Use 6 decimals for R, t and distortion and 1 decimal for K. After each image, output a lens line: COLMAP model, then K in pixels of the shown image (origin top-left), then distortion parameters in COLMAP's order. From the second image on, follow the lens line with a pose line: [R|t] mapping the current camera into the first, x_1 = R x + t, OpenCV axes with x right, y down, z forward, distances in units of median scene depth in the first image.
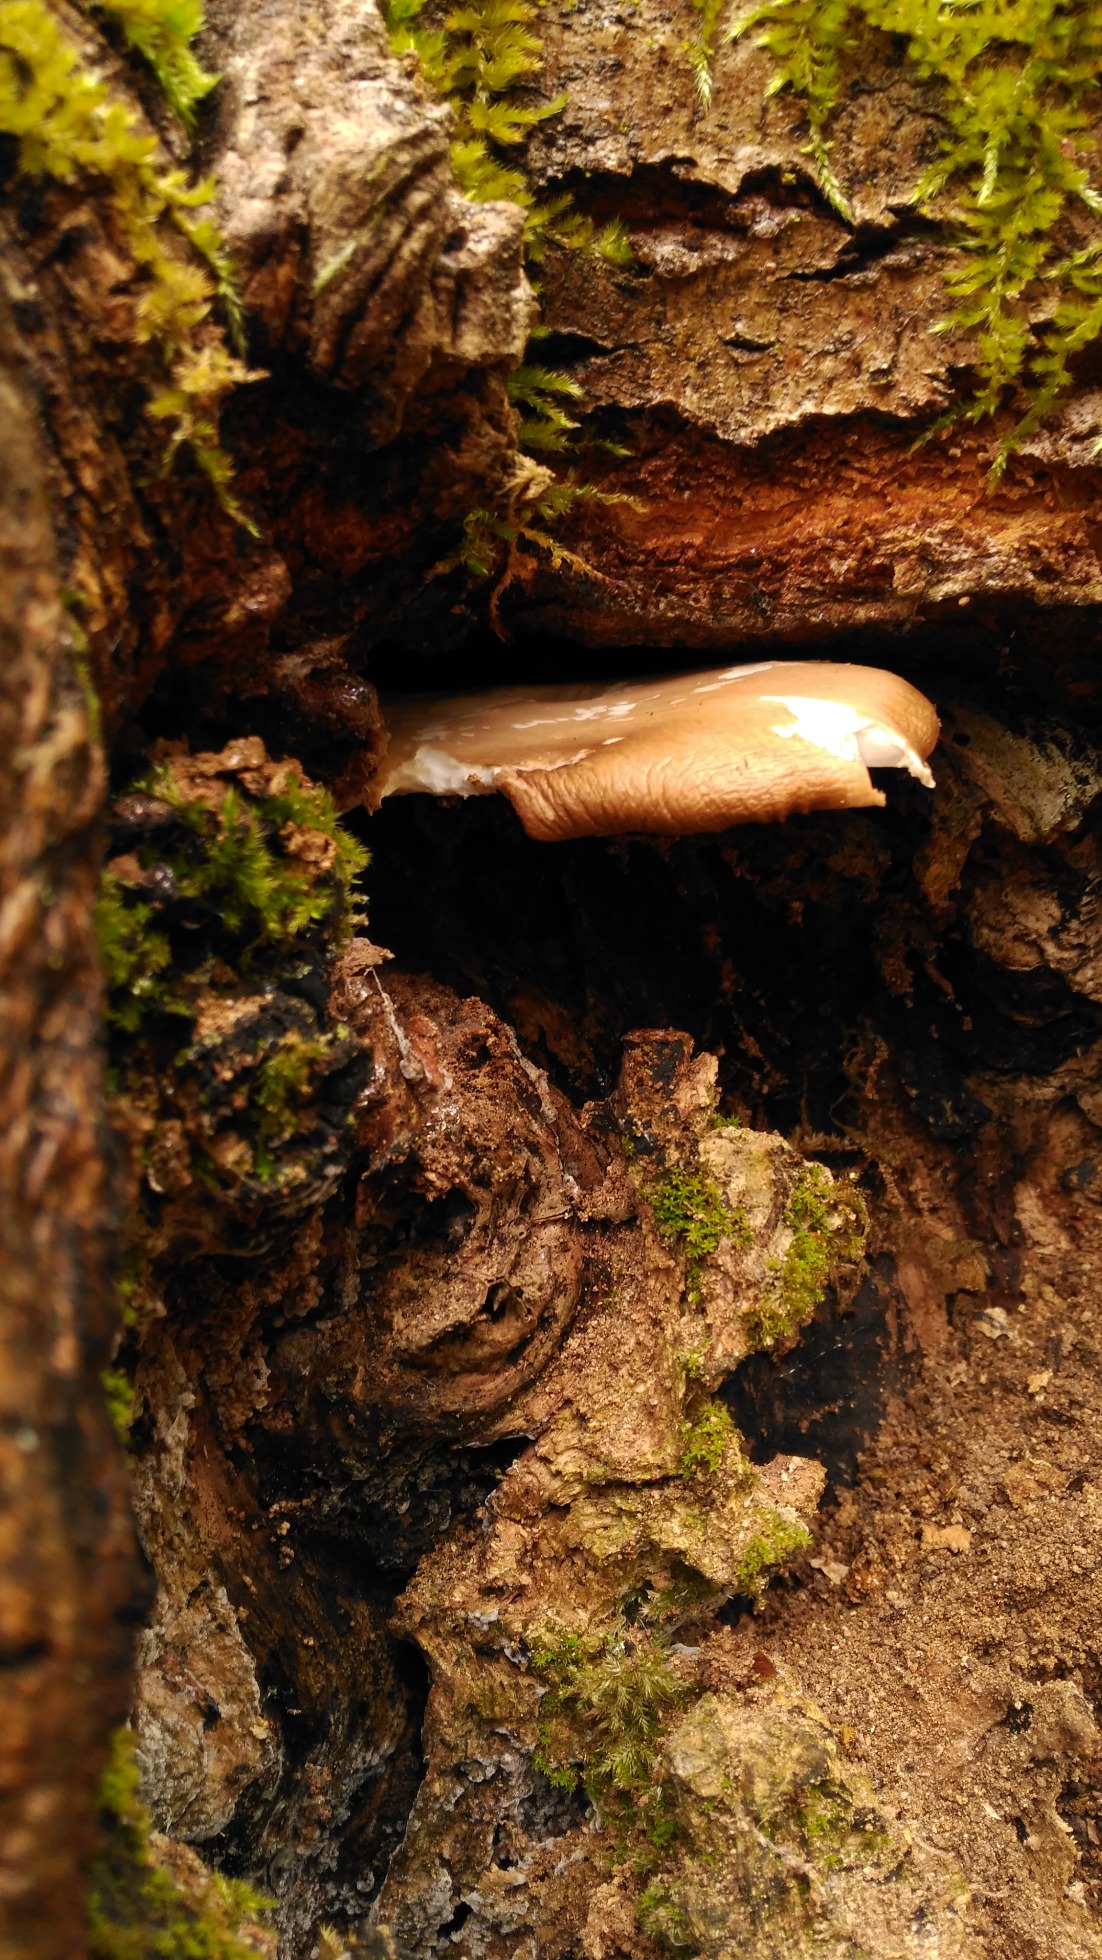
lens RADIAL K [[1598.6, 0, 551.0], [0, 1598.6, 980.0], [0, 0, 1]] dist [0.146739, -0.349690]
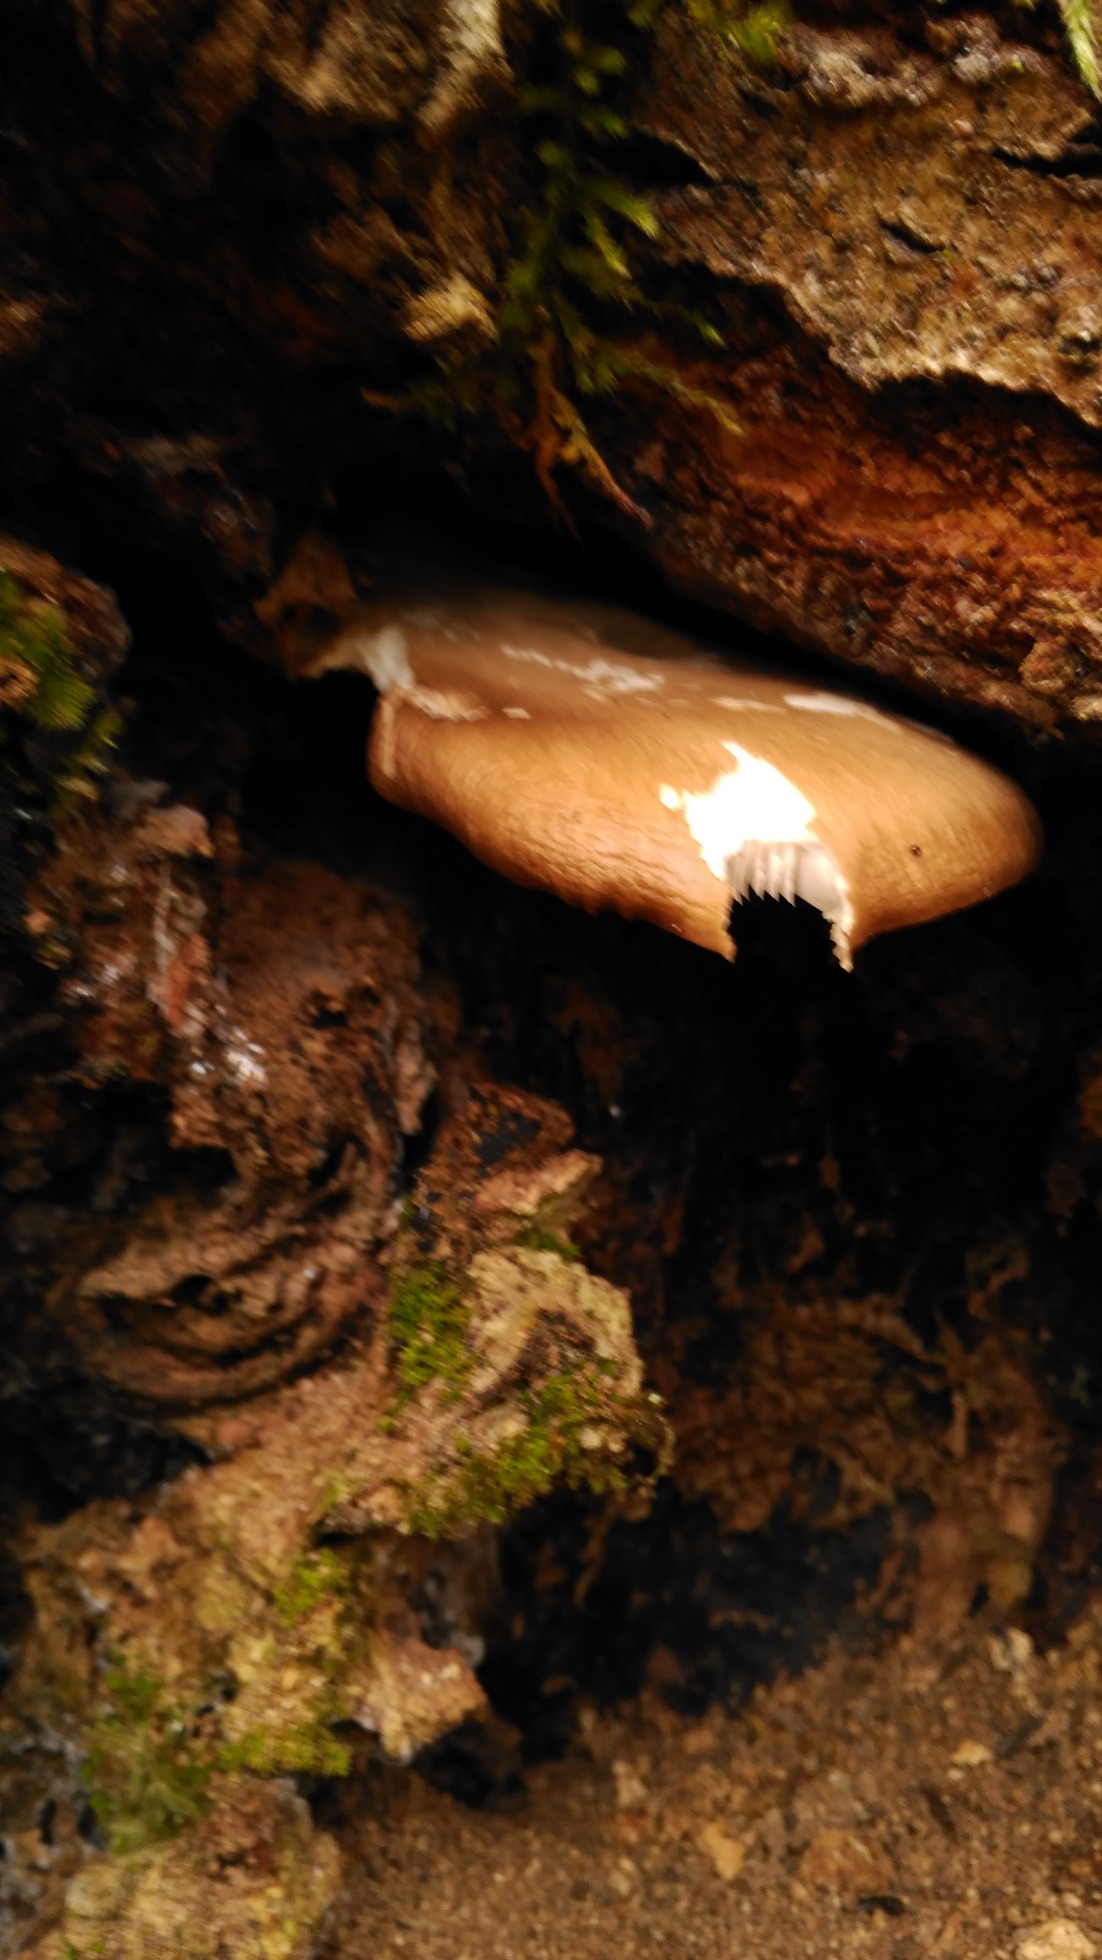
lens RADIAL K [[1659.5, 0, 568.9], [0, 1659.5, 983.5], [0, 0, 1]] dist [0.097279, -0.240640]
pose [[0.821308, 0.452902, -0.346889, 0.355750], [-0.418807, 0.891553, 0.172437, -0.171097], [0.387367, 0.003656, 0.921918, 0.305172]]
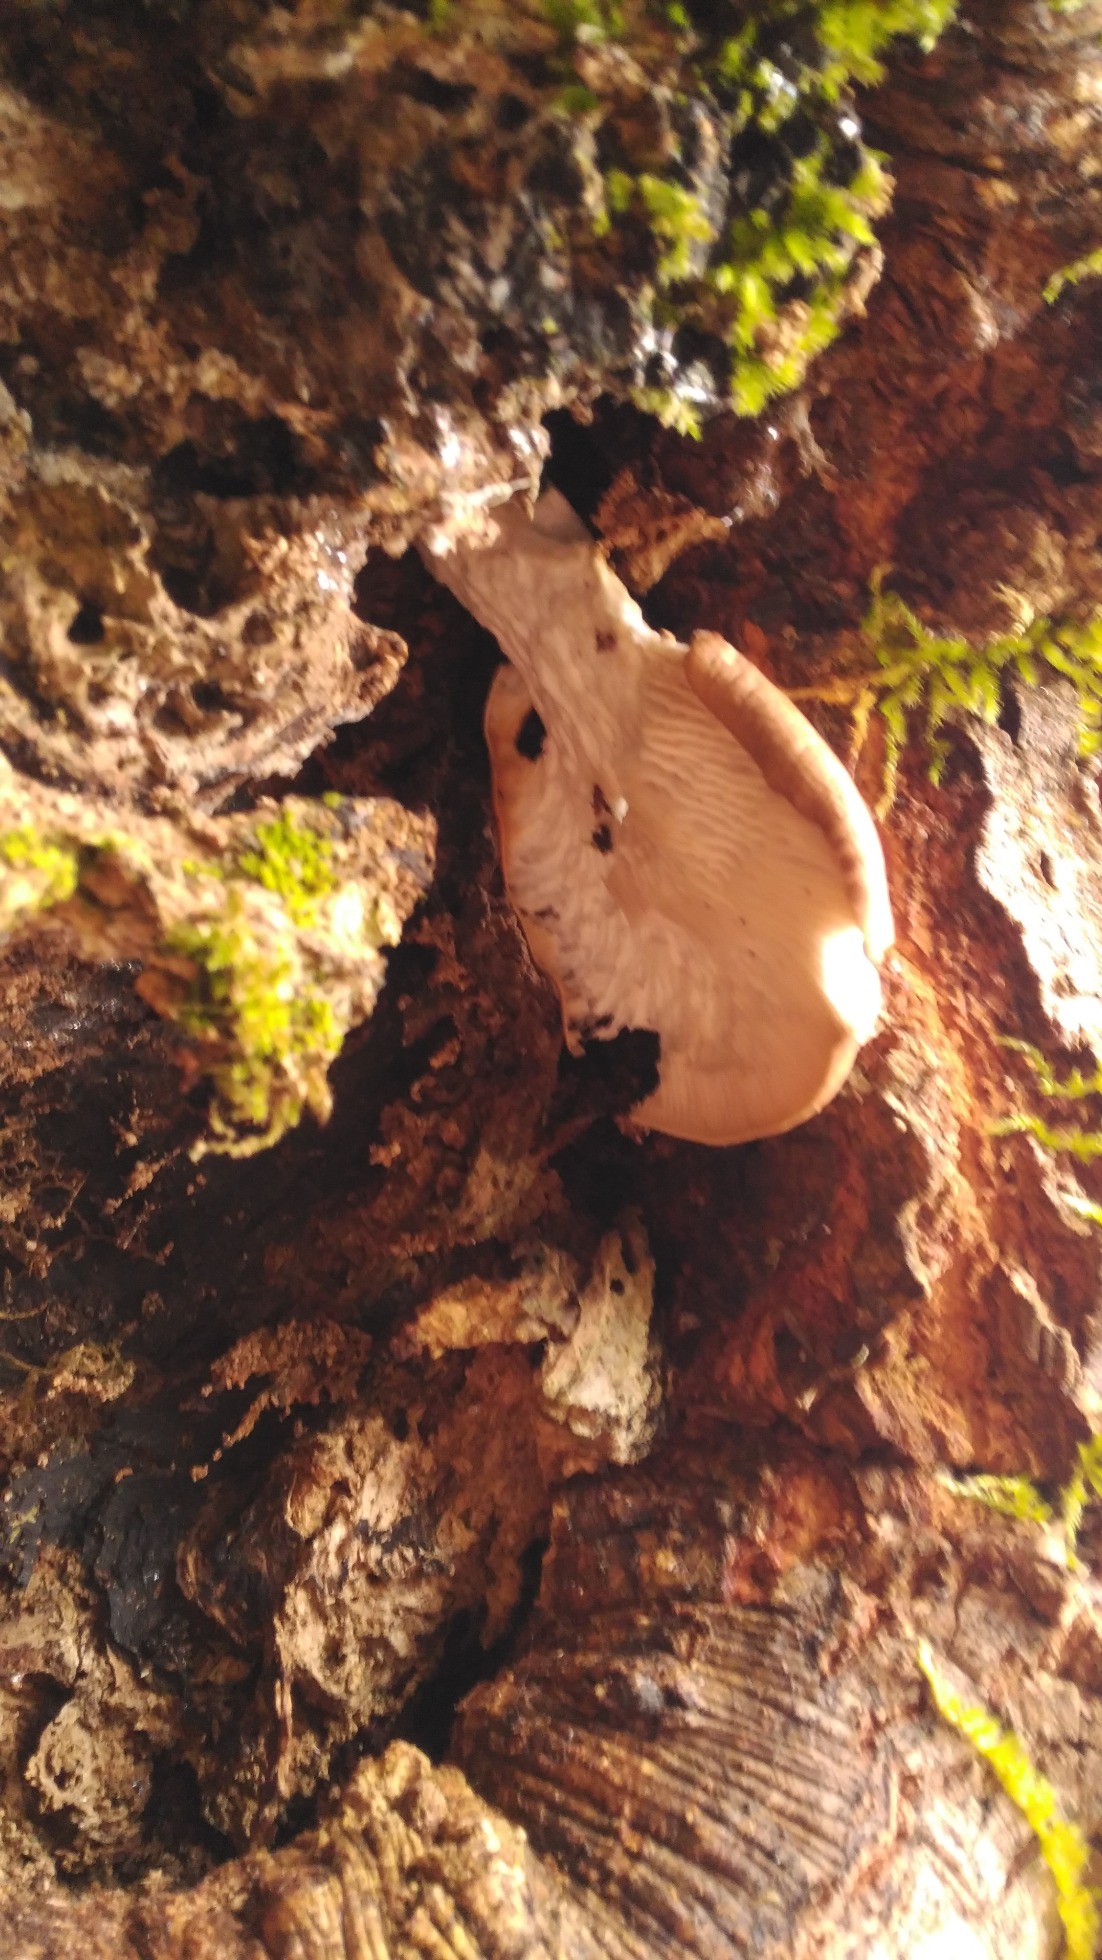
lens RADIAL K [[1657.5, 0, 550.7], [0, 1657.5, 998.0], [0, 0, 1]] dist [0.120968, -0.376560]
pose [[0.222622, 0.955205, -0.194993, 0.333431], [-0.725723, 0.028818, -0.687383, 0.608715], [-0.650973, 0.294538, 0.699630, 0.415968]]
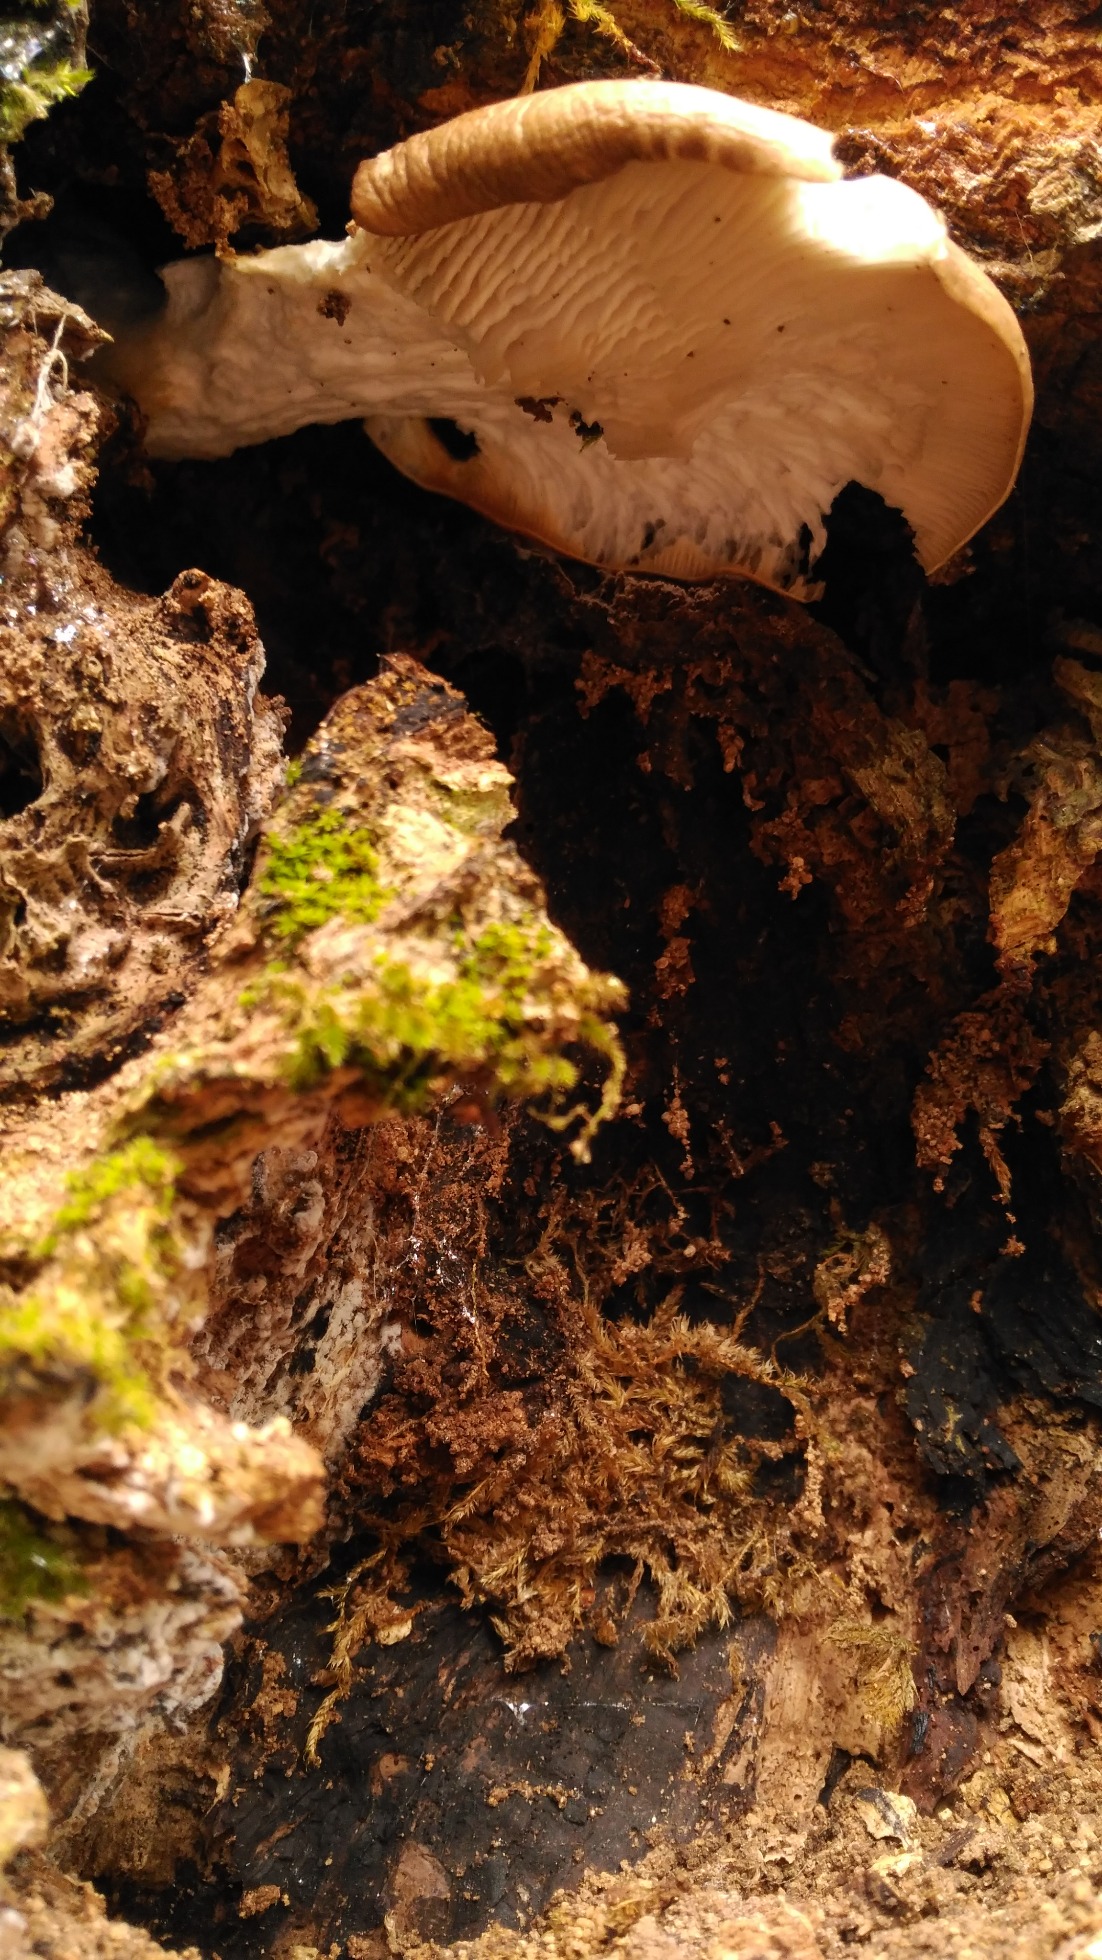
lens RADIAL K [[1659.5, 0, 568.9], [0, 1659.5, 983.5], [0, 0, 1]] dist [0.097279, -0.240640]
pose [[0.882195, 0.361238, -0.302058, 0.373803], [-0.457567, 0.809113, -0.368739, 0.368596], [0.111197, 0.463511, 0.879086, 0.519132]]
